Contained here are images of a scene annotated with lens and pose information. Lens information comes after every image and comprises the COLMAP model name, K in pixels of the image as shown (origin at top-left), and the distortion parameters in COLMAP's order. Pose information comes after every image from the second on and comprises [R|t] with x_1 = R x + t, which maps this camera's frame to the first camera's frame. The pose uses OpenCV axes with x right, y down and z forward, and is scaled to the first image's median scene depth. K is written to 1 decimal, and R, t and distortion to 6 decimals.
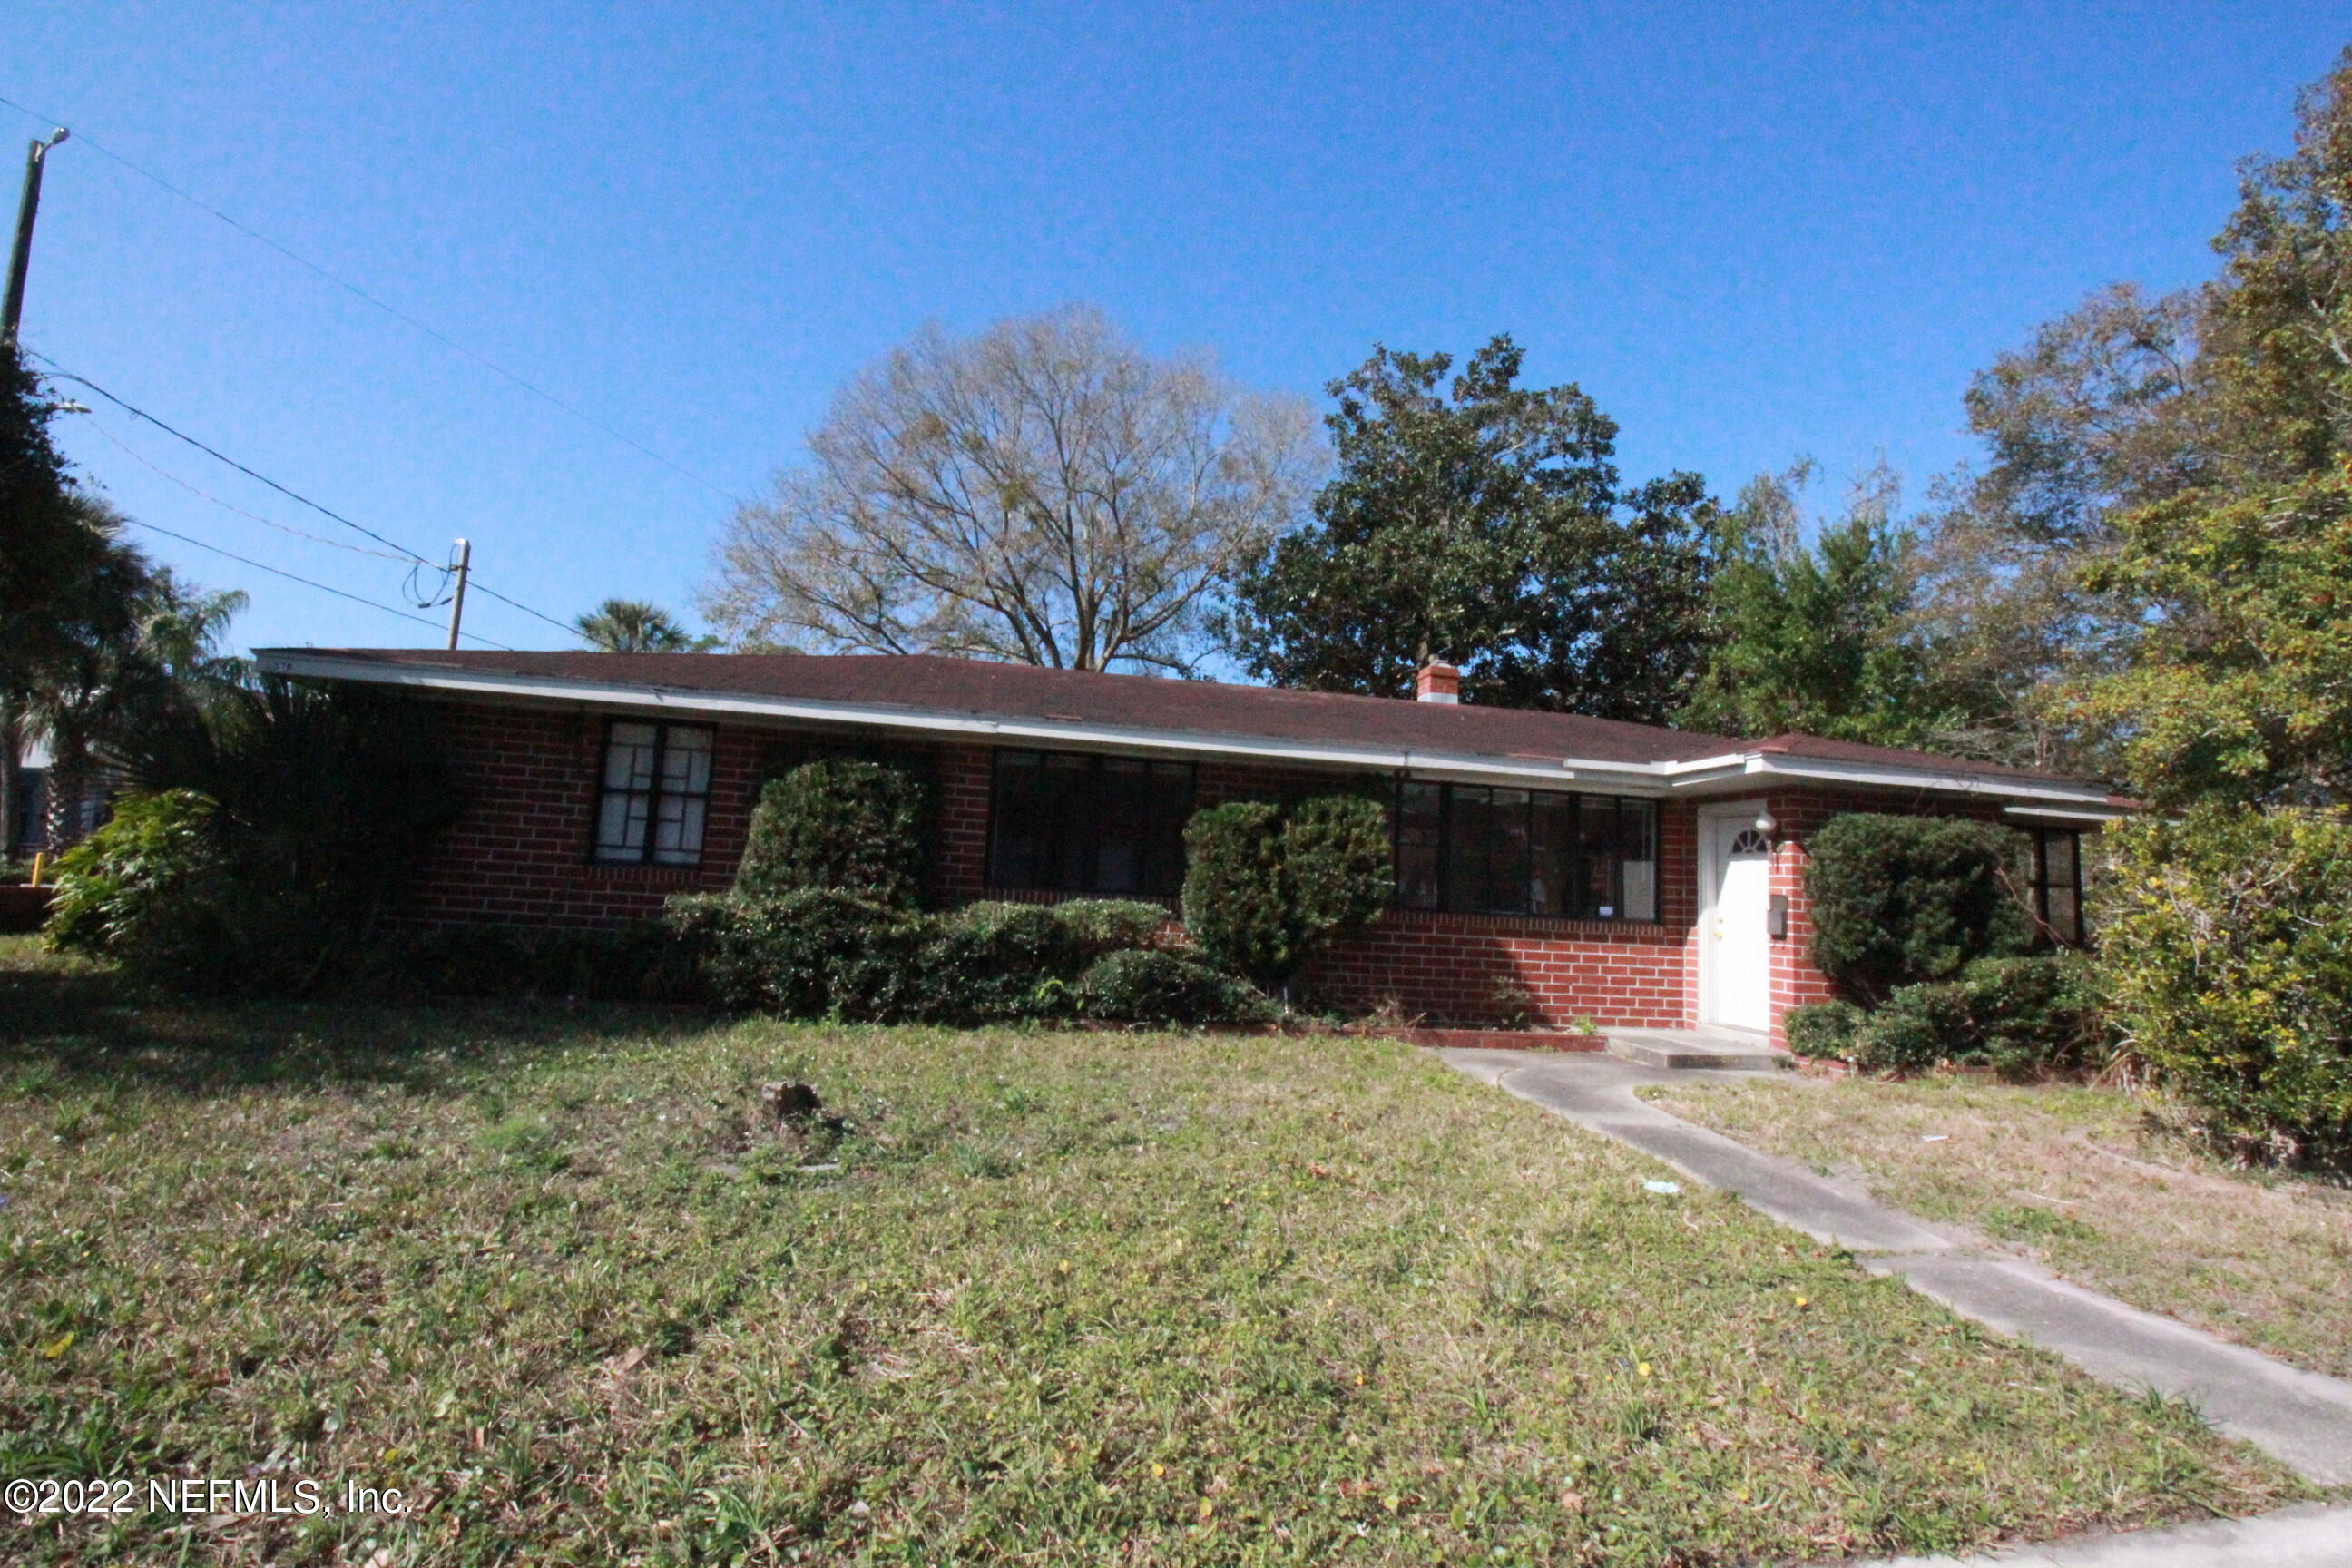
lens RADIAL K [[1075.6, 0, 1182.5], [0, 1075.6, 781.8], [0, 0, 1]] dist [-0.002038, -0.010524]
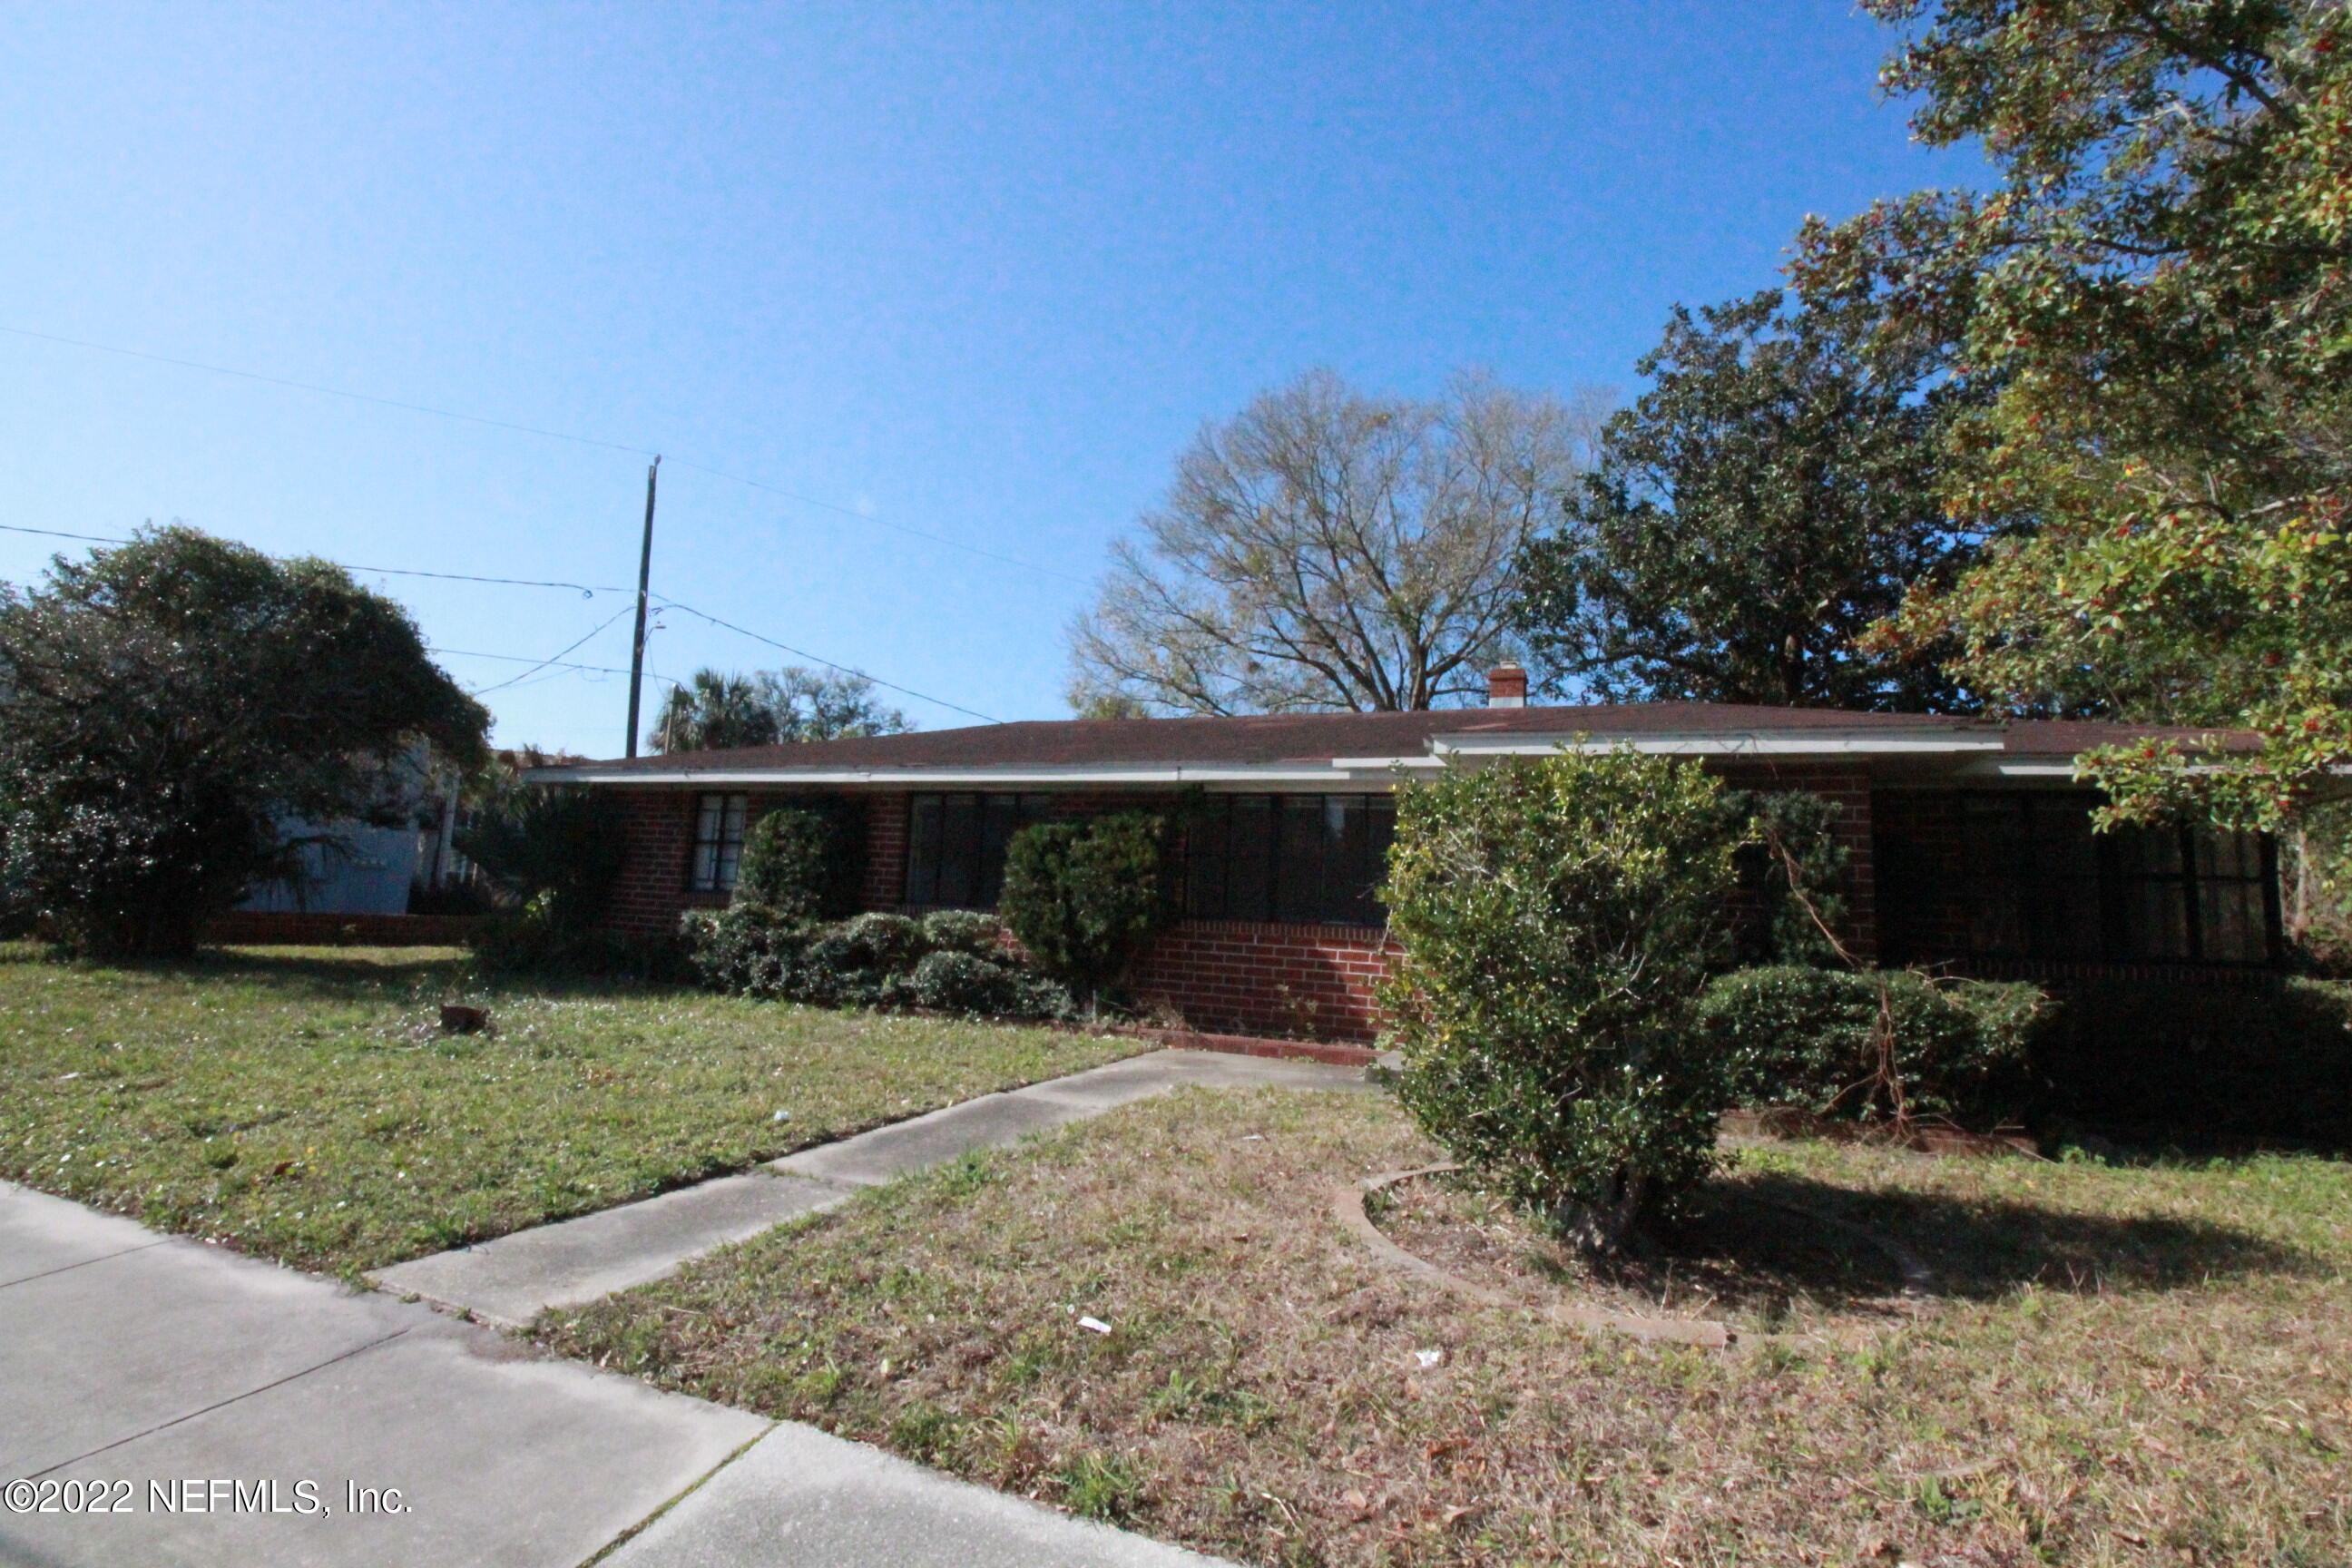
lens RADIAL K [[1075.6, 0, 1182.5], [0, 1075.6, 781.8], [0, 0, 1]] dist [-0.002038, -0.010524]
pose [[0.833910, -0.081371, -0.545868, 1.261345], [0.054144, 0.996362, -0.065811, 0.090171], [0.549238, 0.025325, 0.835282, 0.196660]]
